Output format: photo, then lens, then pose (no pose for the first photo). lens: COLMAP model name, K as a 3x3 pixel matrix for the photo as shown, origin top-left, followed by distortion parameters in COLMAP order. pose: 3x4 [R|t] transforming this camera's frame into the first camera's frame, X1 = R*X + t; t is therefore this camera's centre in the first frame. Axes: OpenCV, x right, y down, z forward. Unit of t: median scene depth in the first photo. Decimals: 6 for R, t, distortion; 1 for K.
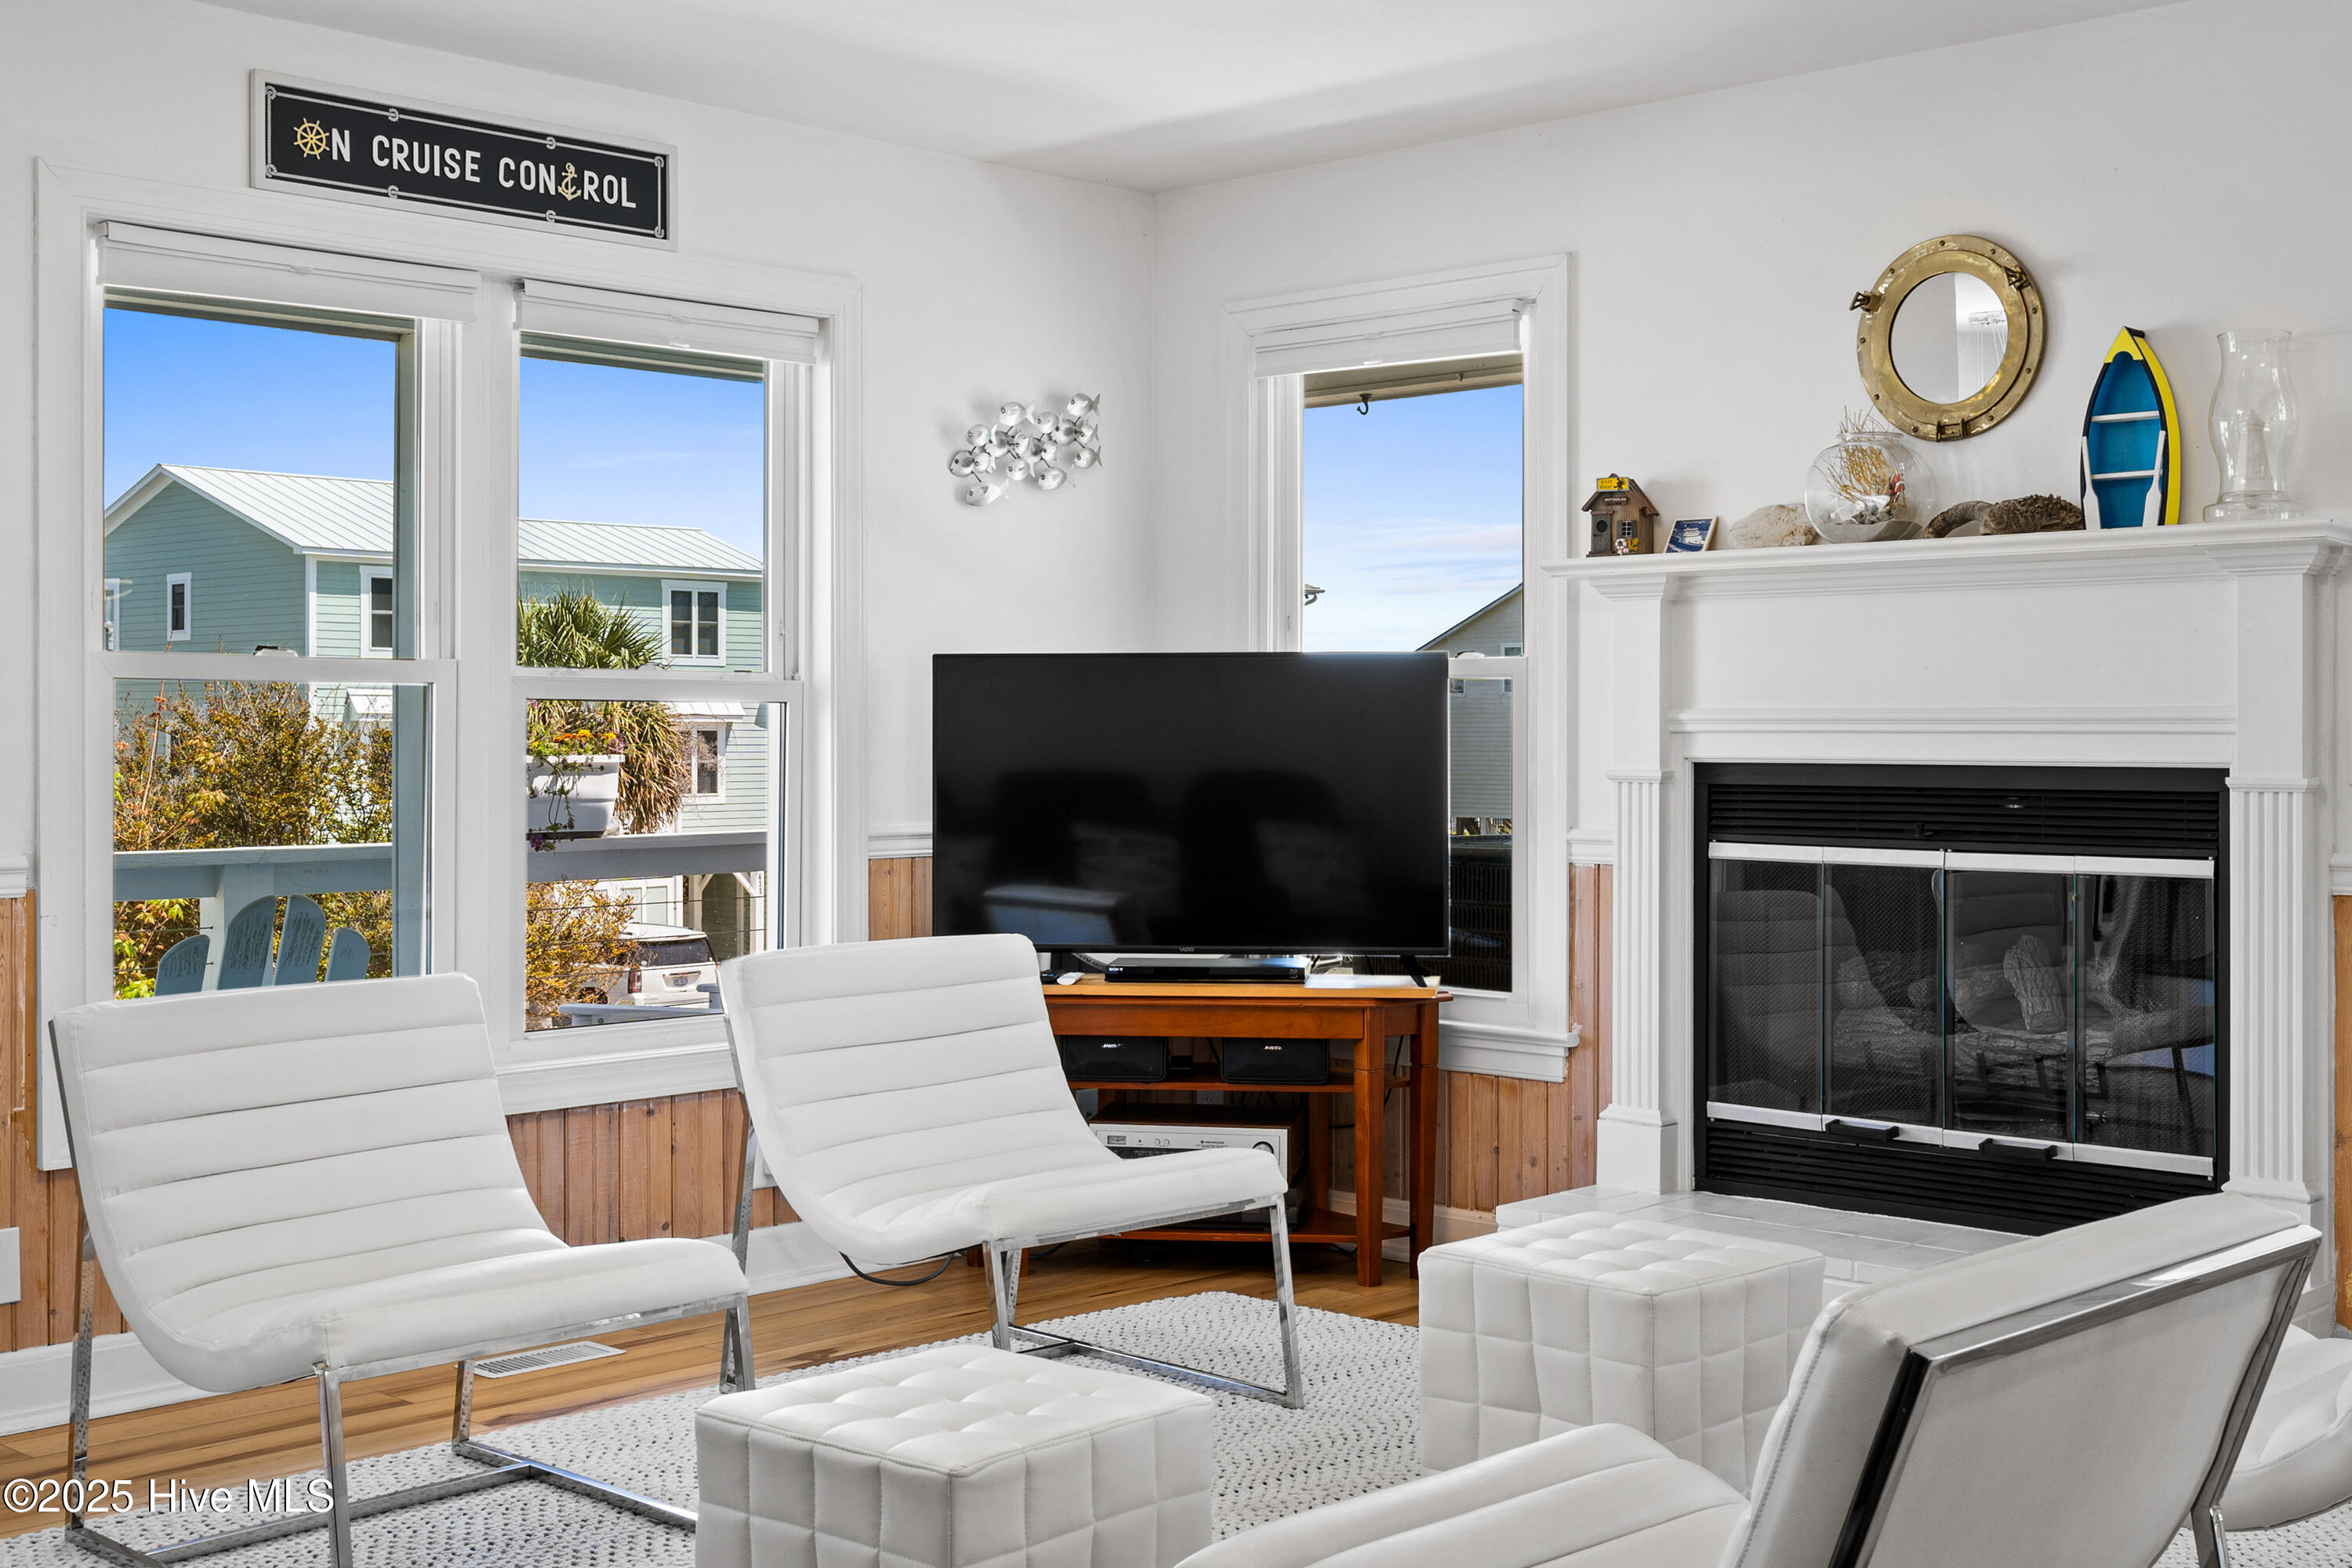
lens RADIAL K [[2759.7, 0, 1176.9], [0, 2759.7, 719.7], [0, 0, 1]] dist [0.009047, -0.009916]
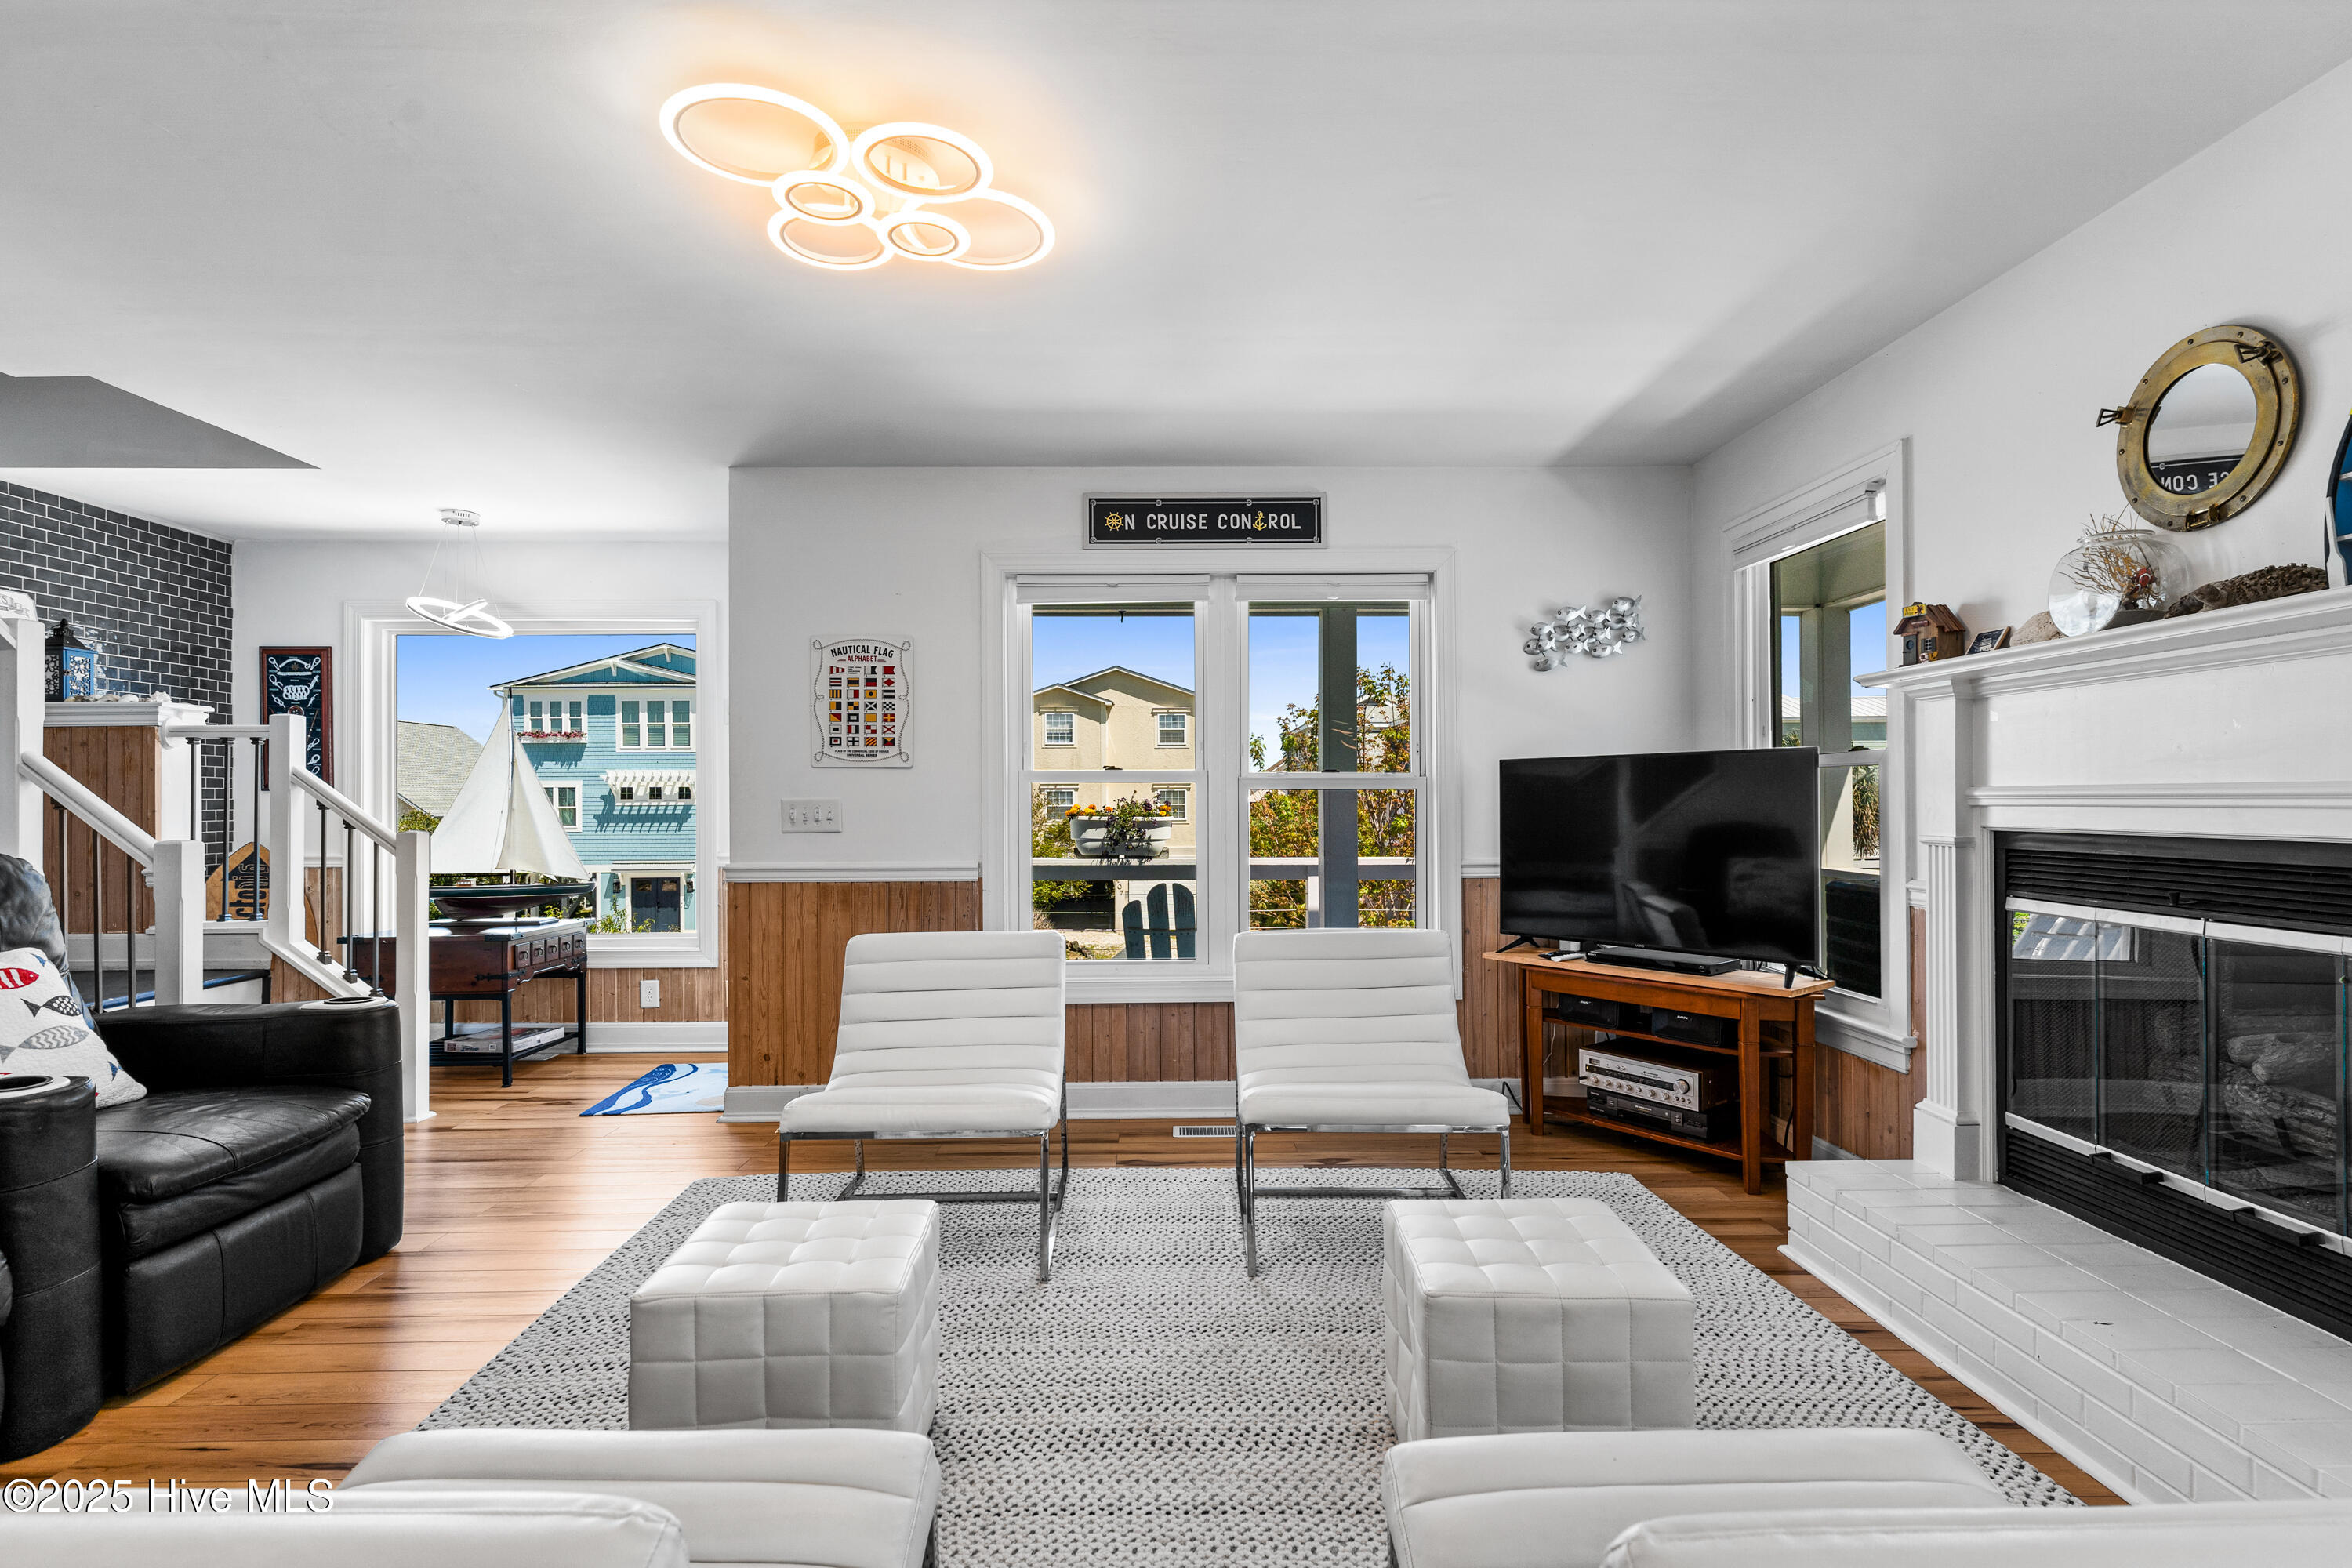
lens RADIAL K [[1130.8, 0, 1172.8], [0, 1130.8, 793.0], [0, 0, 1]] dist [0.000956, -0.000431]
pose [[0.697061, -0.008457, -0.716962, 0.293874], [0.006774, 0.999963, -0.005210, -0.001003], [0.716980, -0.001225, 0.697093, 0.394449]]
